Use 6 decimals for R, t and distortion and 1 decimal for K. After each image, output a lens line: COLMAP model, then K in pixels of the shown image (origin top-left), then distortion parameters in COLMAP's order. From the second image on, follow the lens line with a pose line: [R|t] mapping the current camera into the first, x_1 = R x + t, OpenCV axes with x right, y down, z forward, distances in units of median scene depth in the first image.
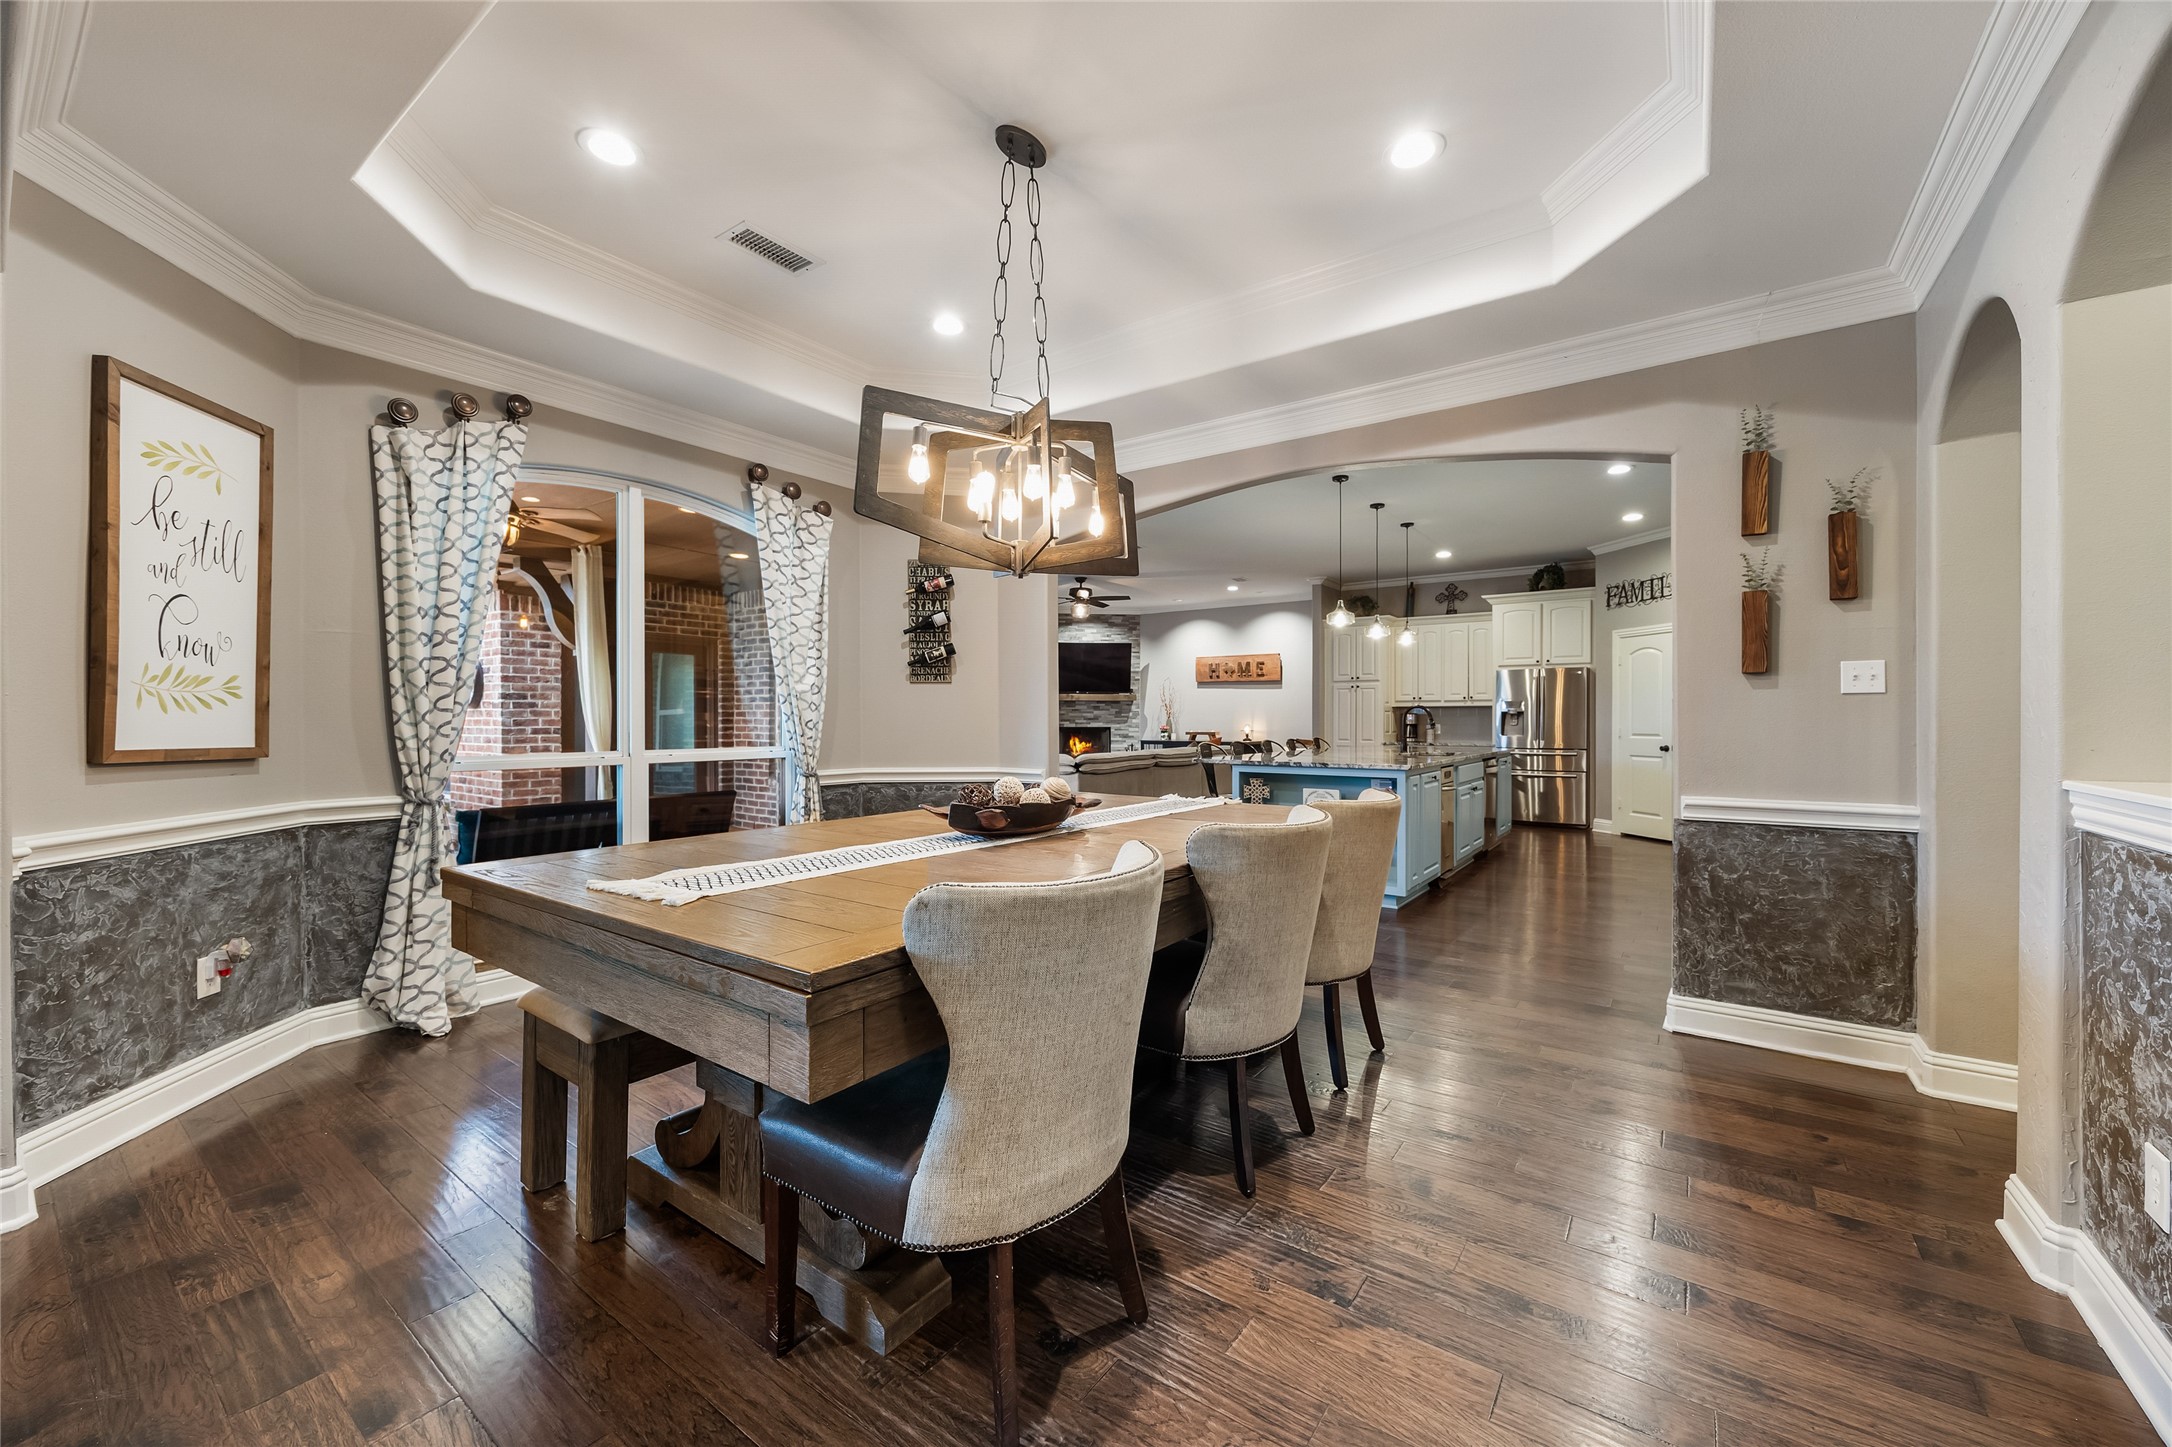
lens RADIAL K [[843.4, 0, 1086.7], [0, 843.4, 718.9], [0, 0, 1]] dist [0.002457, 0.001750]
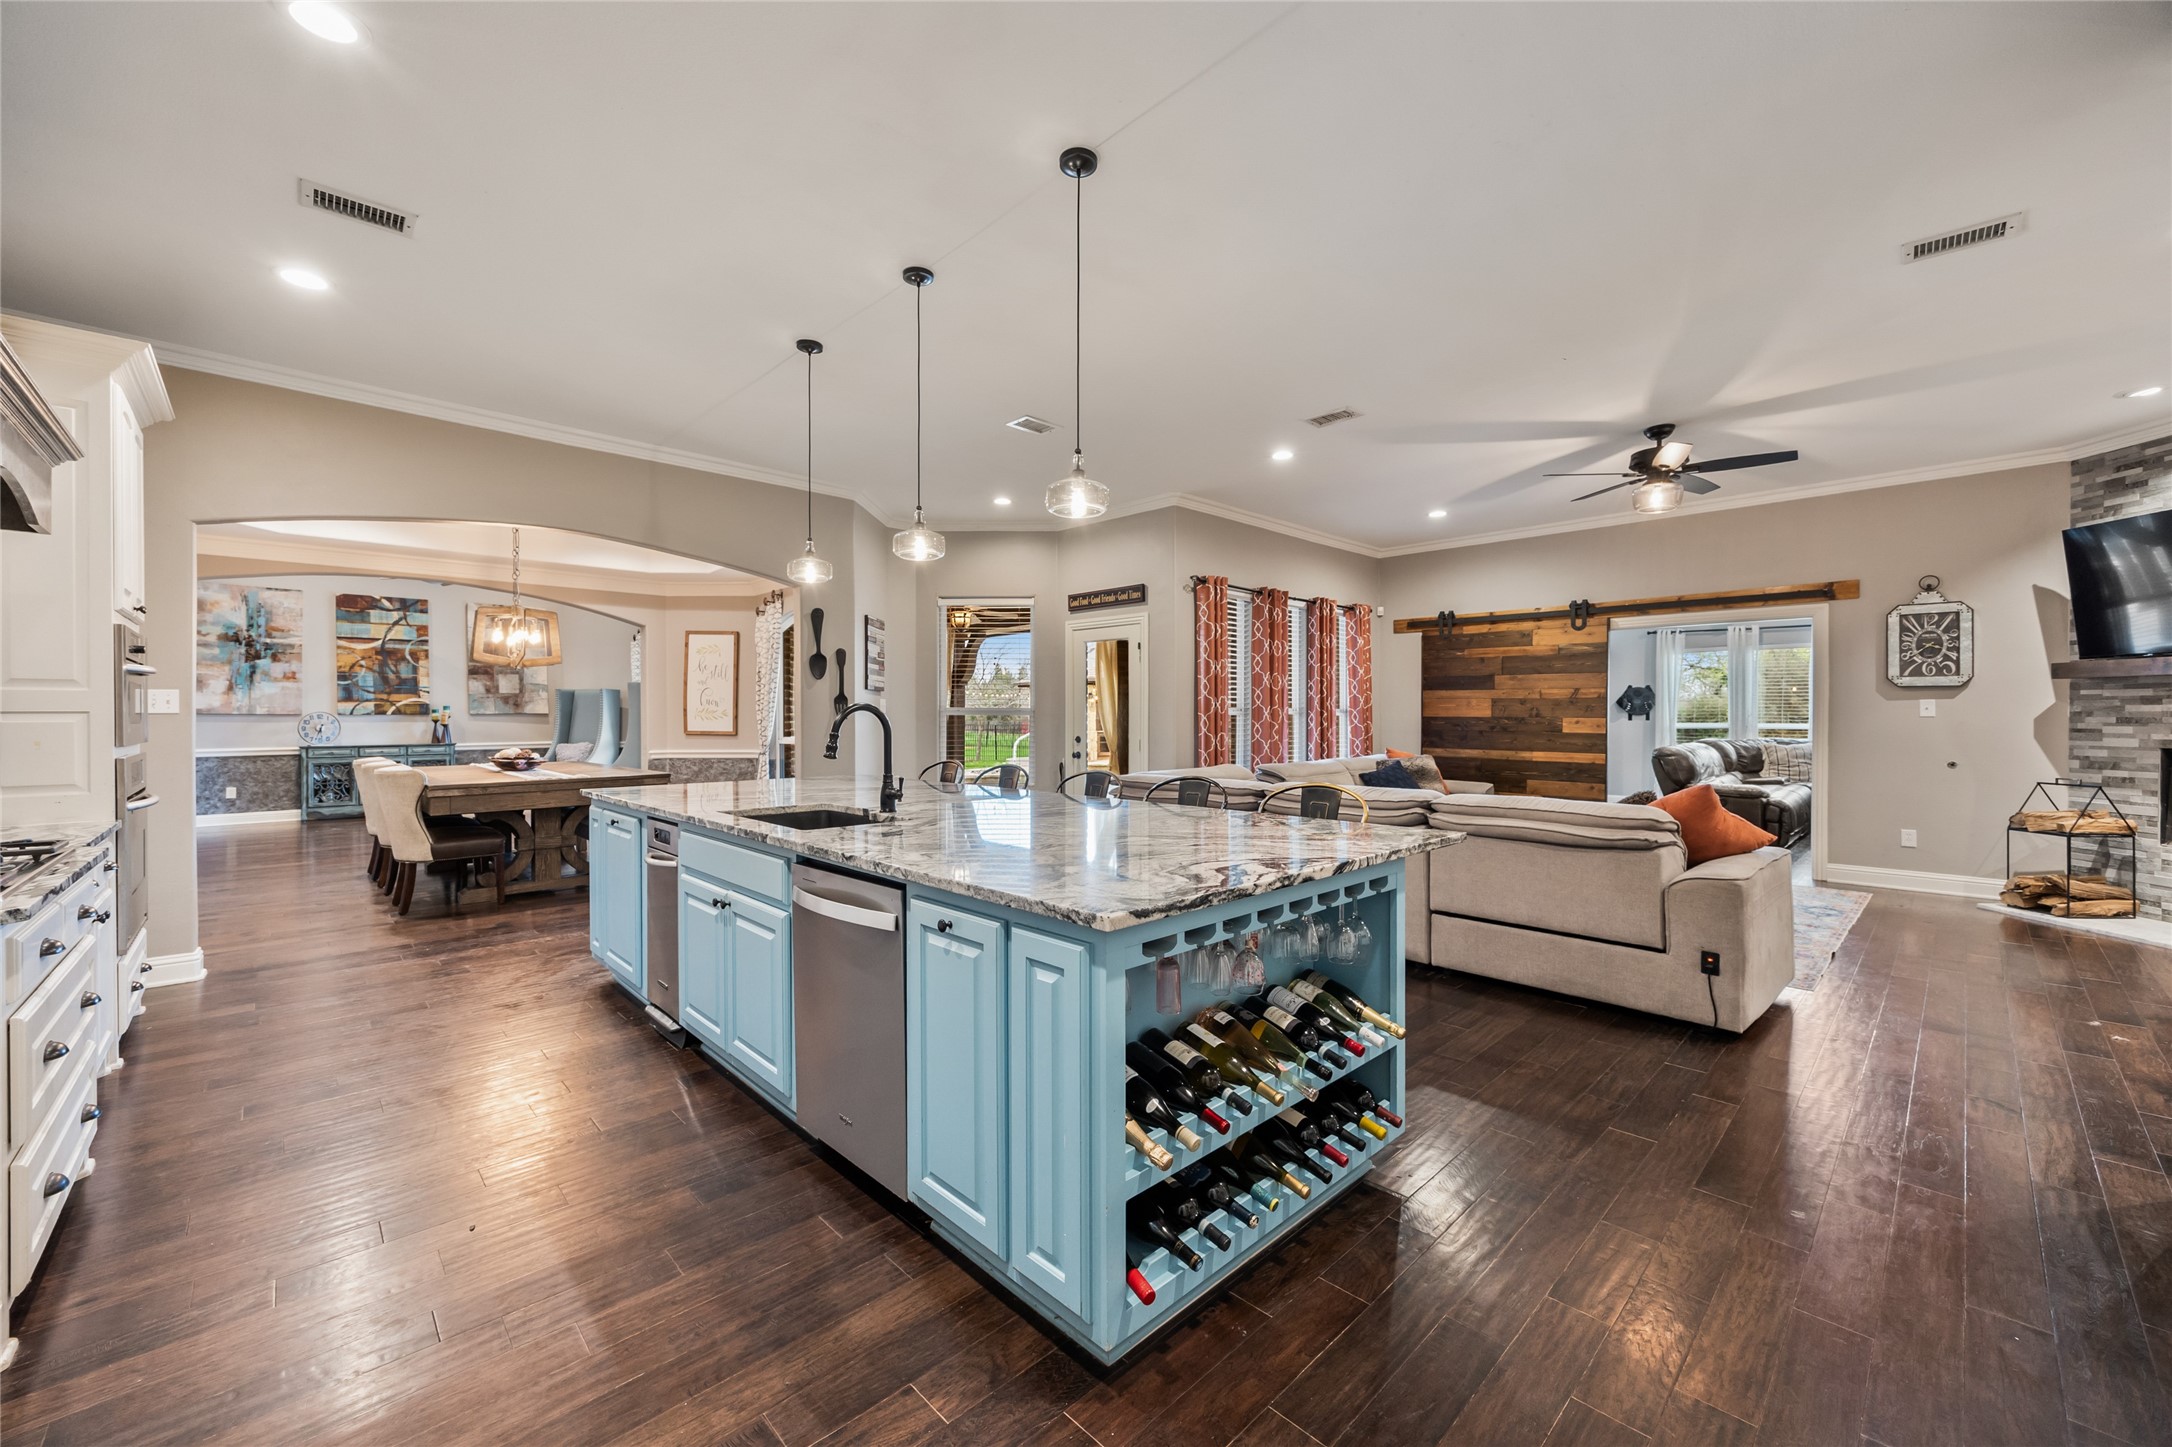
lens RADIAL K [[843.4, 0, 1087.8], [0, 843.4, 716.7], [0, 0, 1]] dist [0.002457, 0.001750]
pose [[-0.173938, 0.001488, -0.984756, 1.299744], [0.001489, 0.999998, 0.001248, -0.016168], [0.984756, -0.001249, -0.173940, 1.920951]]
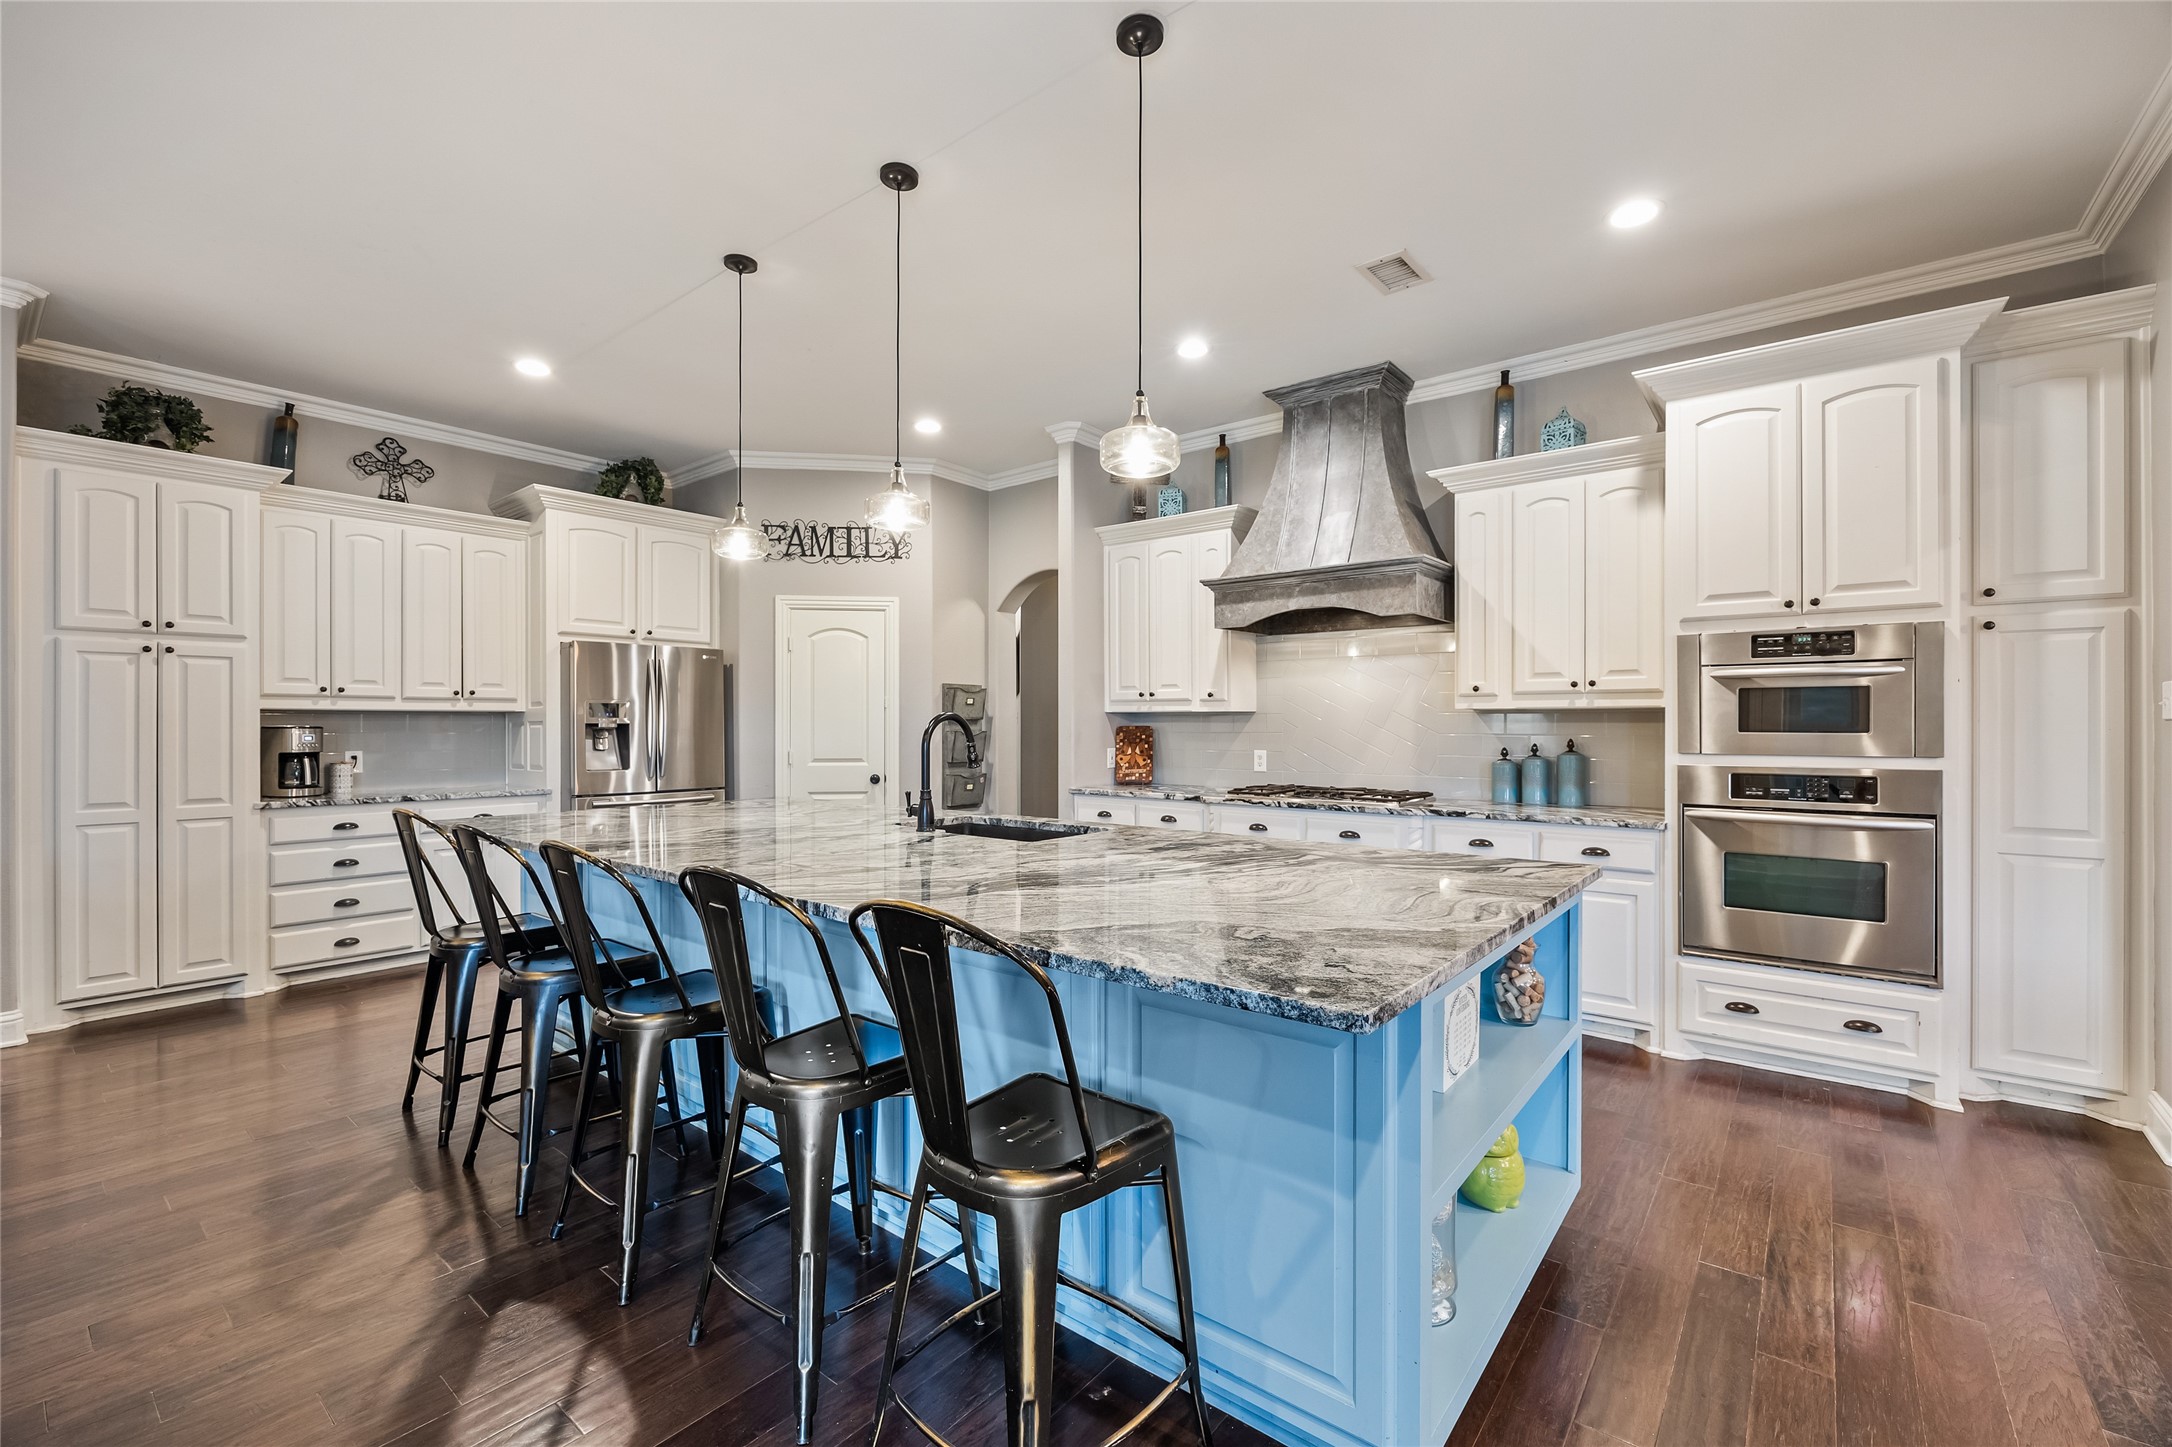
lens RADIAL K [[903.5, 0, 1099.3], [0, 903.5, 725.8], [0, 0, 1]] dist [-0.014478, 0.000659]
pose [[0.043142, -0.002908, 0.999065, -0.069574], [0.000843, 0.999996, 0.002874, -0.018522], [-0.999069, 0.000718, 0.043144, 1.453809]]
